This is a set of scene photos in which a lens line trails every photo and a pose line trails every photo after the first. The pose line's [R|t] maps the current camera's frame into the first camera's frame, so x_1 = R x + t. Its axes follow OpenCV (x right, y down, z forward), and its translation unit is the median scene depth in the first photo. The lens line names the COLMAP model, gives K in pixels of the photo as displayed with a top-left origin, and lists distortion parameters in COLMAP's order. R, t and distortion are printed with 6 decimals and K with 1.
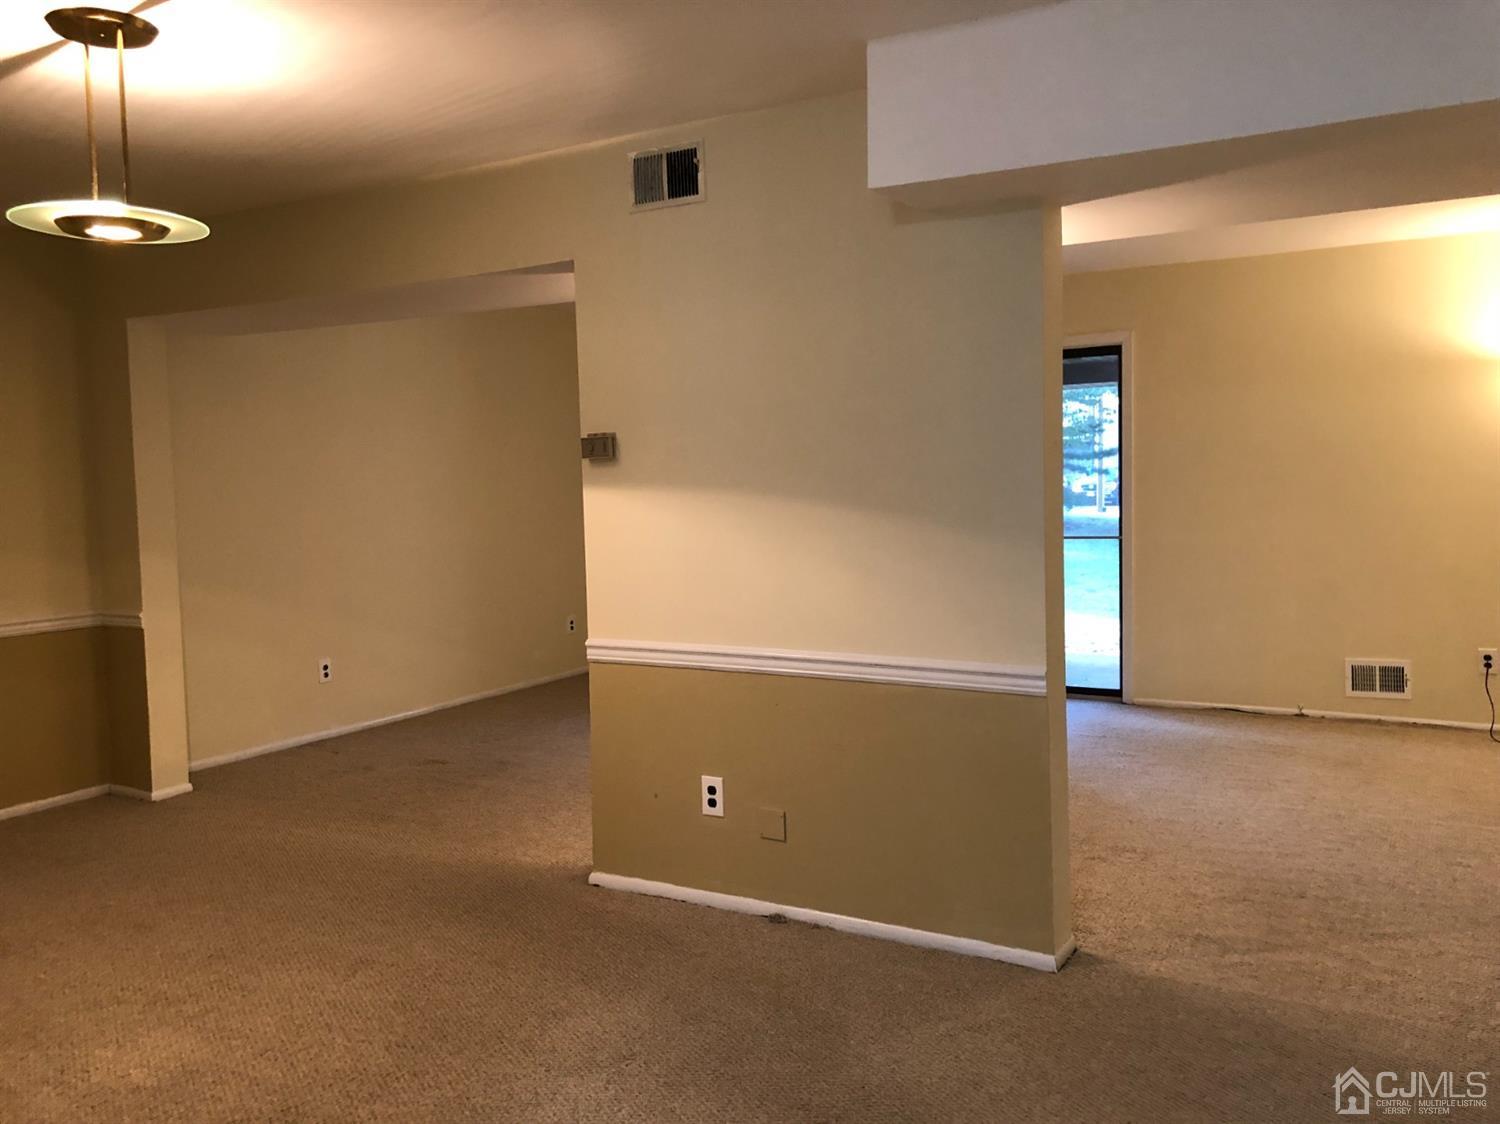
lens RADIAL K [[1223.6, 0, 756.2], [0, 1223.6, 563.2], [0, 0, 1]] dist [0.112956, -0.229314]
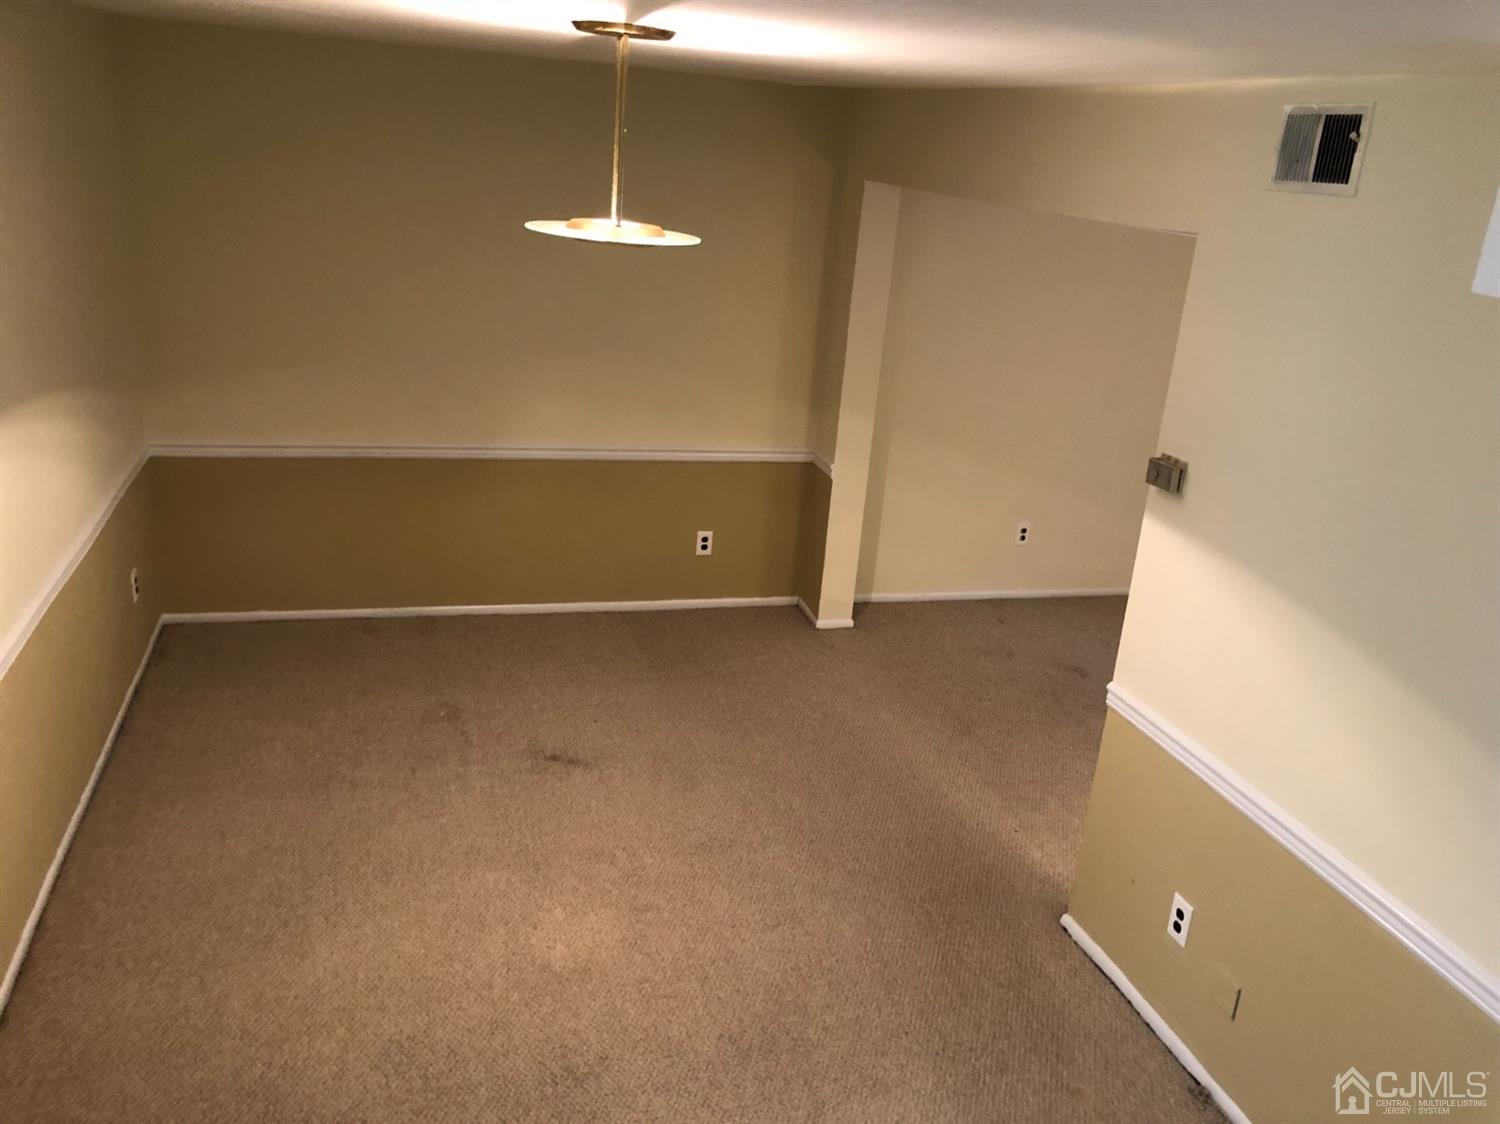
lens RADIAL K [[1223.6, 0, 756.2], [0, 1223.6, 563.2], [0, 0, 1]] dist [0.112956, -0.229314]
pose [[0.708835, 0.305397, -0.635834, 0.209492], [-0.141871, 0.944719, 0.295598, -0.236154], [0.690960, -0.119324, 0.712977, 0.224651]]
